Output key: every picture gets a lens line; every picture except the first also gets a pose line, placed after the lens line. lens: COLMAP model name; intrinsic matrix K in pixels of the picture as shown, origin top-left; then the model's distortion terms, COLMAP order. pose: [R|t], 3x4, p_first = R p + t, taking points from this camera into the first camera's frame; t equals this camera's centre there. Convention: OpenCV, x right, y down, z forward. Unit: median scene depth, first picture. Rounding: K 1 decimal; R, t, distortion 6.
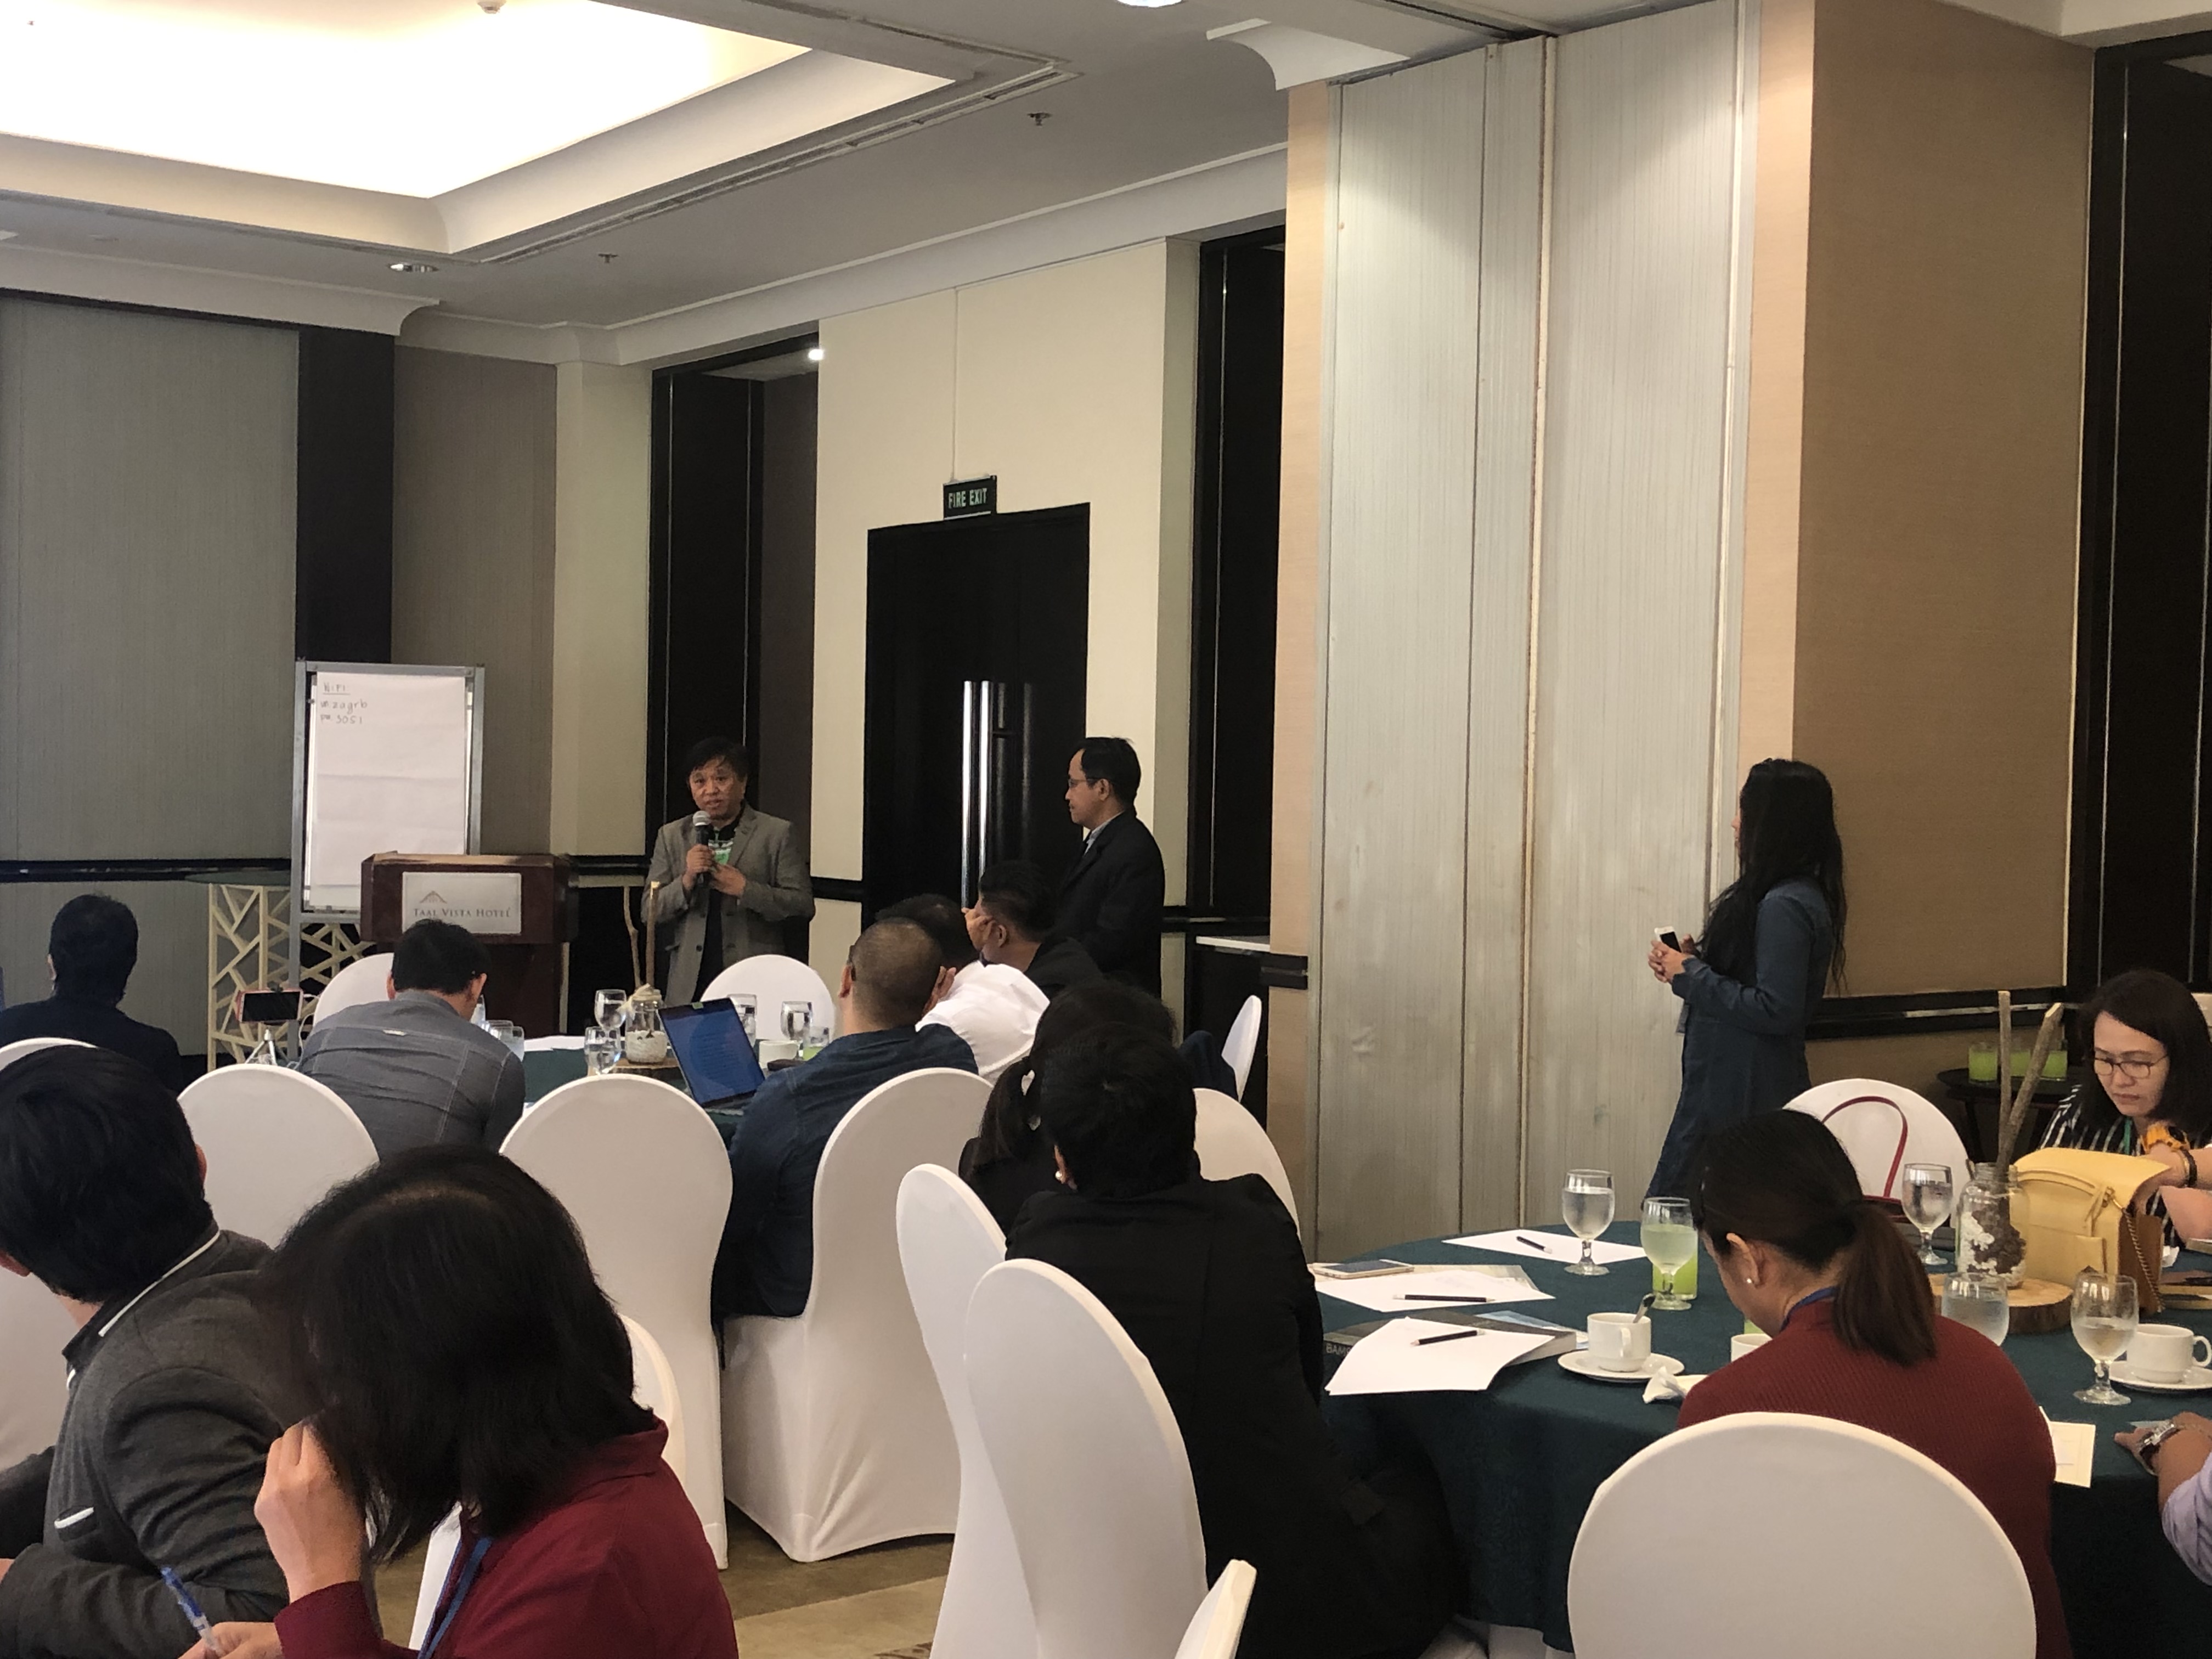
lens RADIAL K [[2830.7, 0, 1112.7], [0, 2830.7, 824.3], [0, 0, 1]] dist [0.113143, -0.047980]
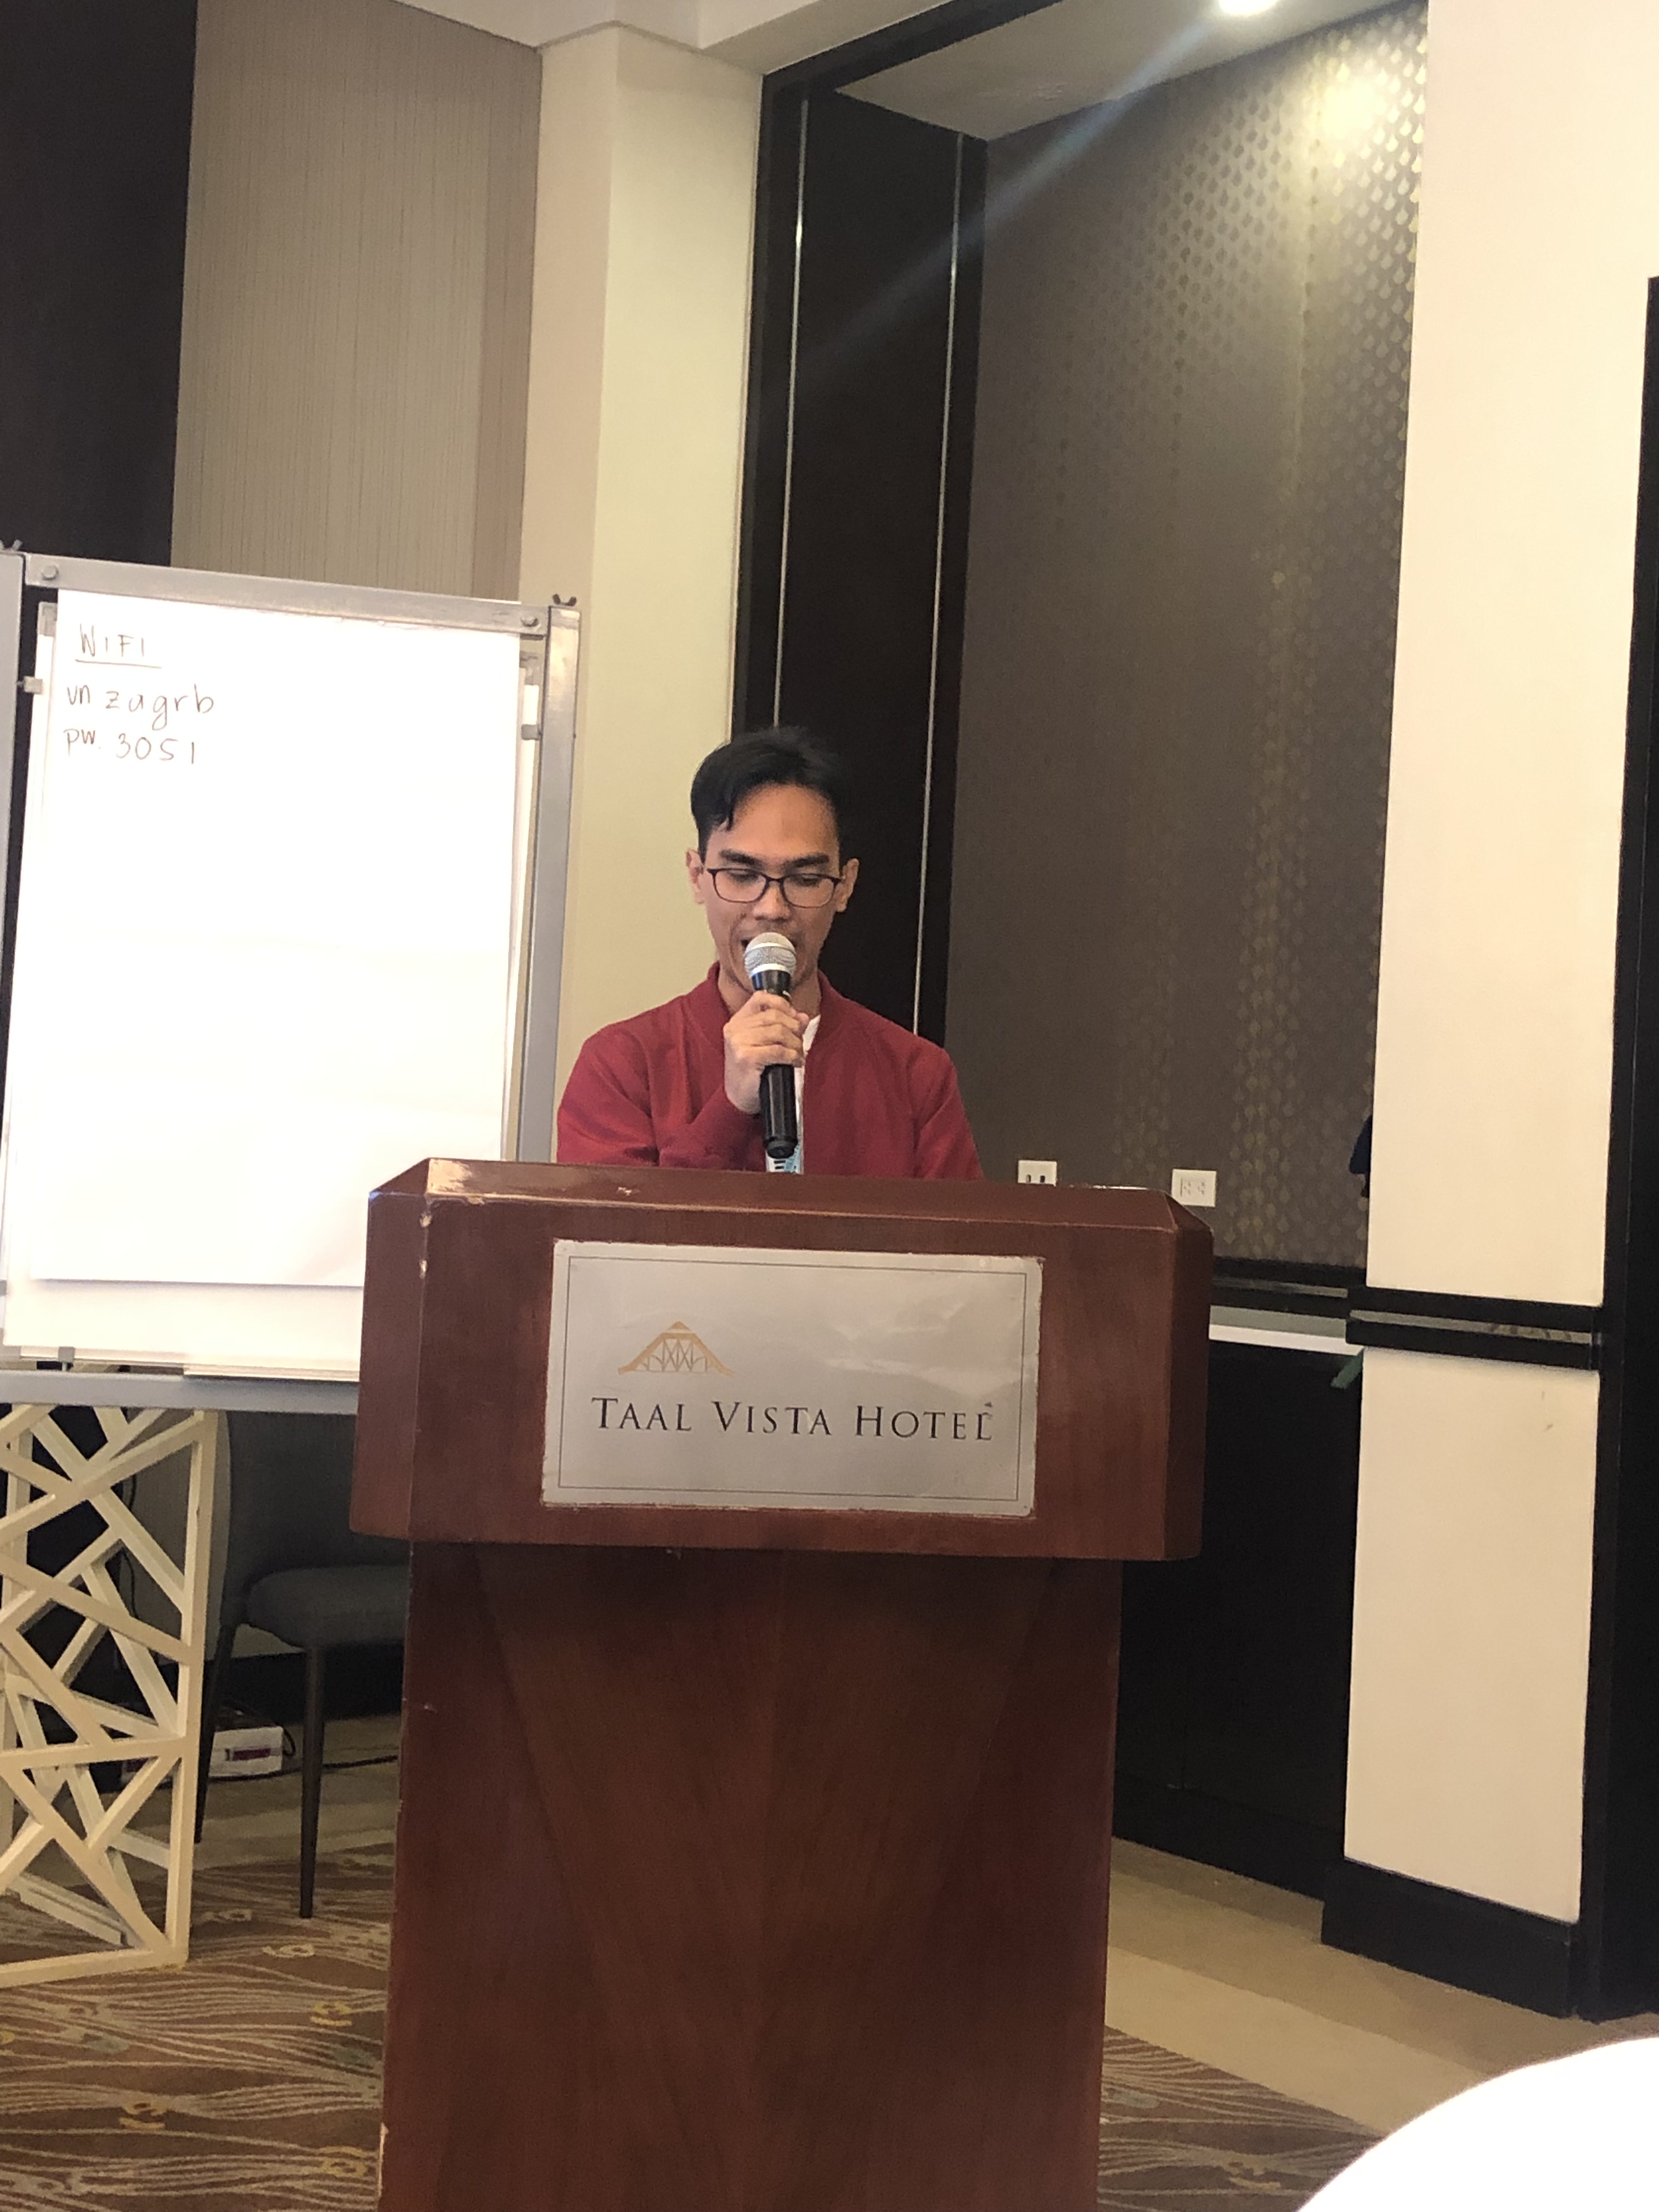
lens RADIAL K [[3252.9, 0, 852.4], [0, 3252.9, 1107.1], [0, 0, 1]] dist [0.134340, -0.383835]
pose [[0.998408, 0.027806, 0.049066, -0.295221], [-0.026022, 0.998990, -0.036641, 0.018694], [-0.050035, 0.035306, 0.998123, 0.910215]]
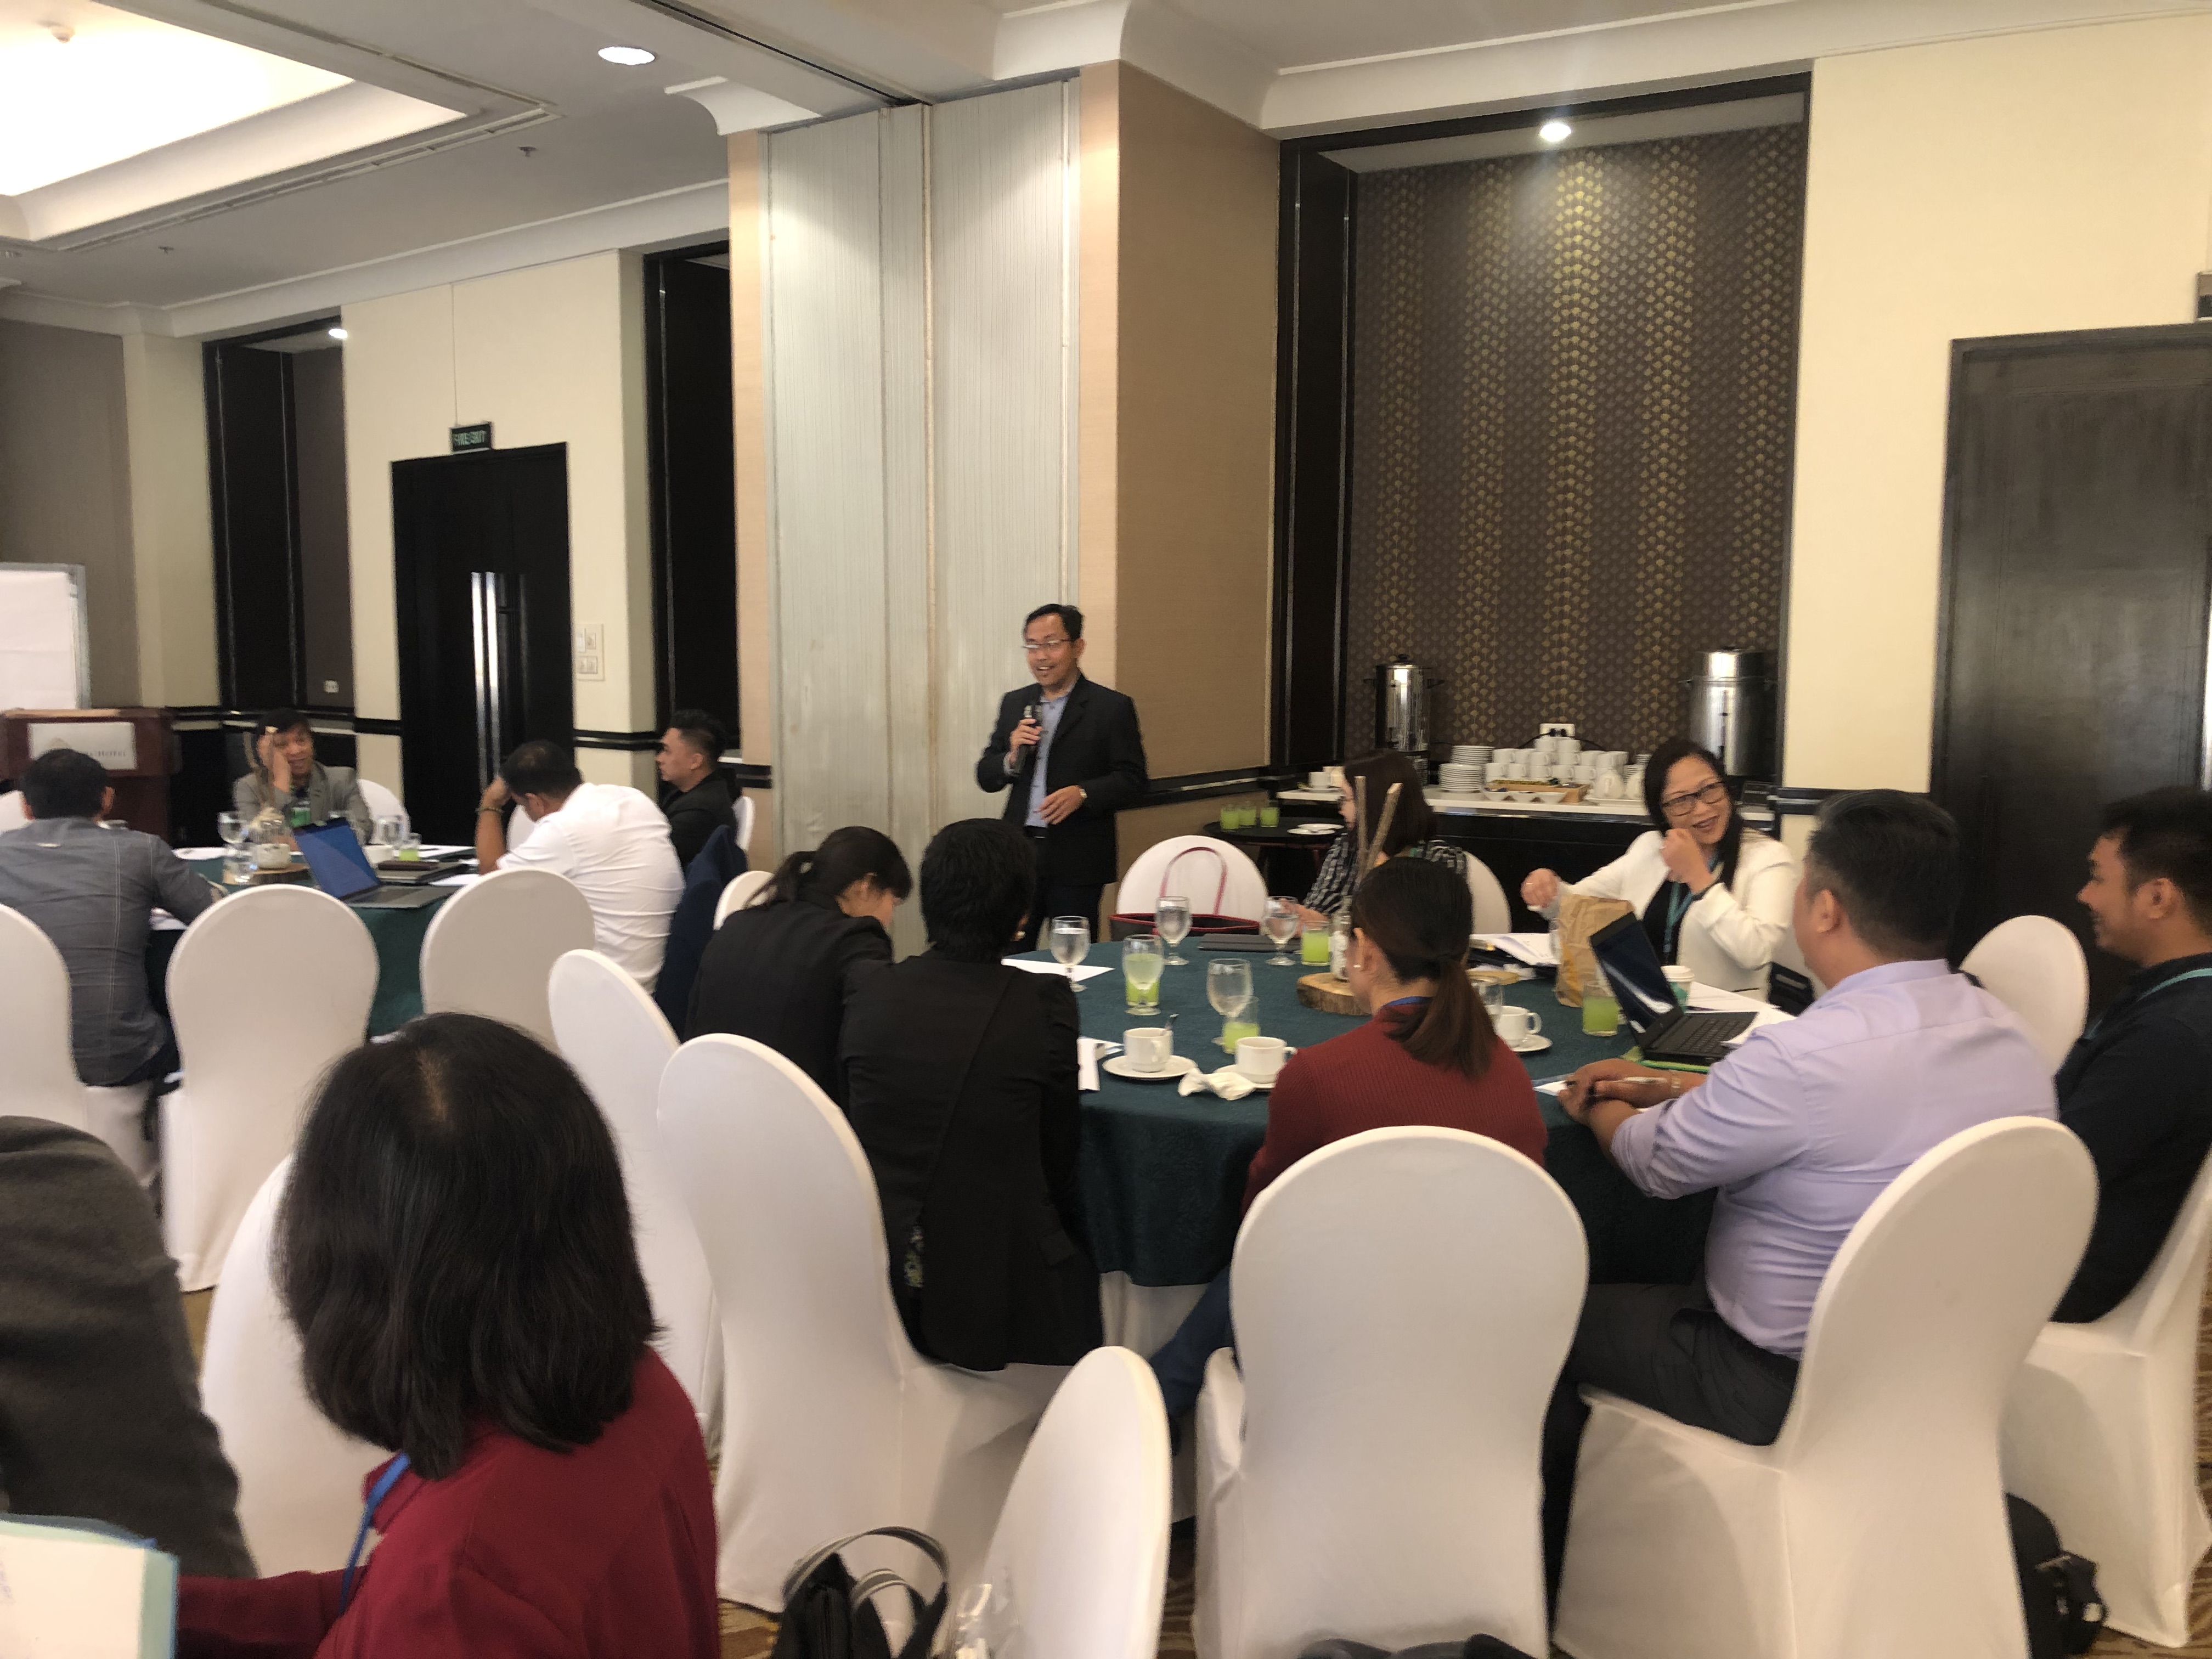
lens RADIAL K [[1773.5, 0, 1081.1], [0, 1773.5, 820.0], [0, 0, 1]] dist [0.057141, -0.079659]
pose [[0.954429, -0.047111, 0.294697, -0.045342], [0.022271, 0.995952, 0.087087, -0.000105], [-0.297606, -0.076555, 0.951614, 0.104296]]
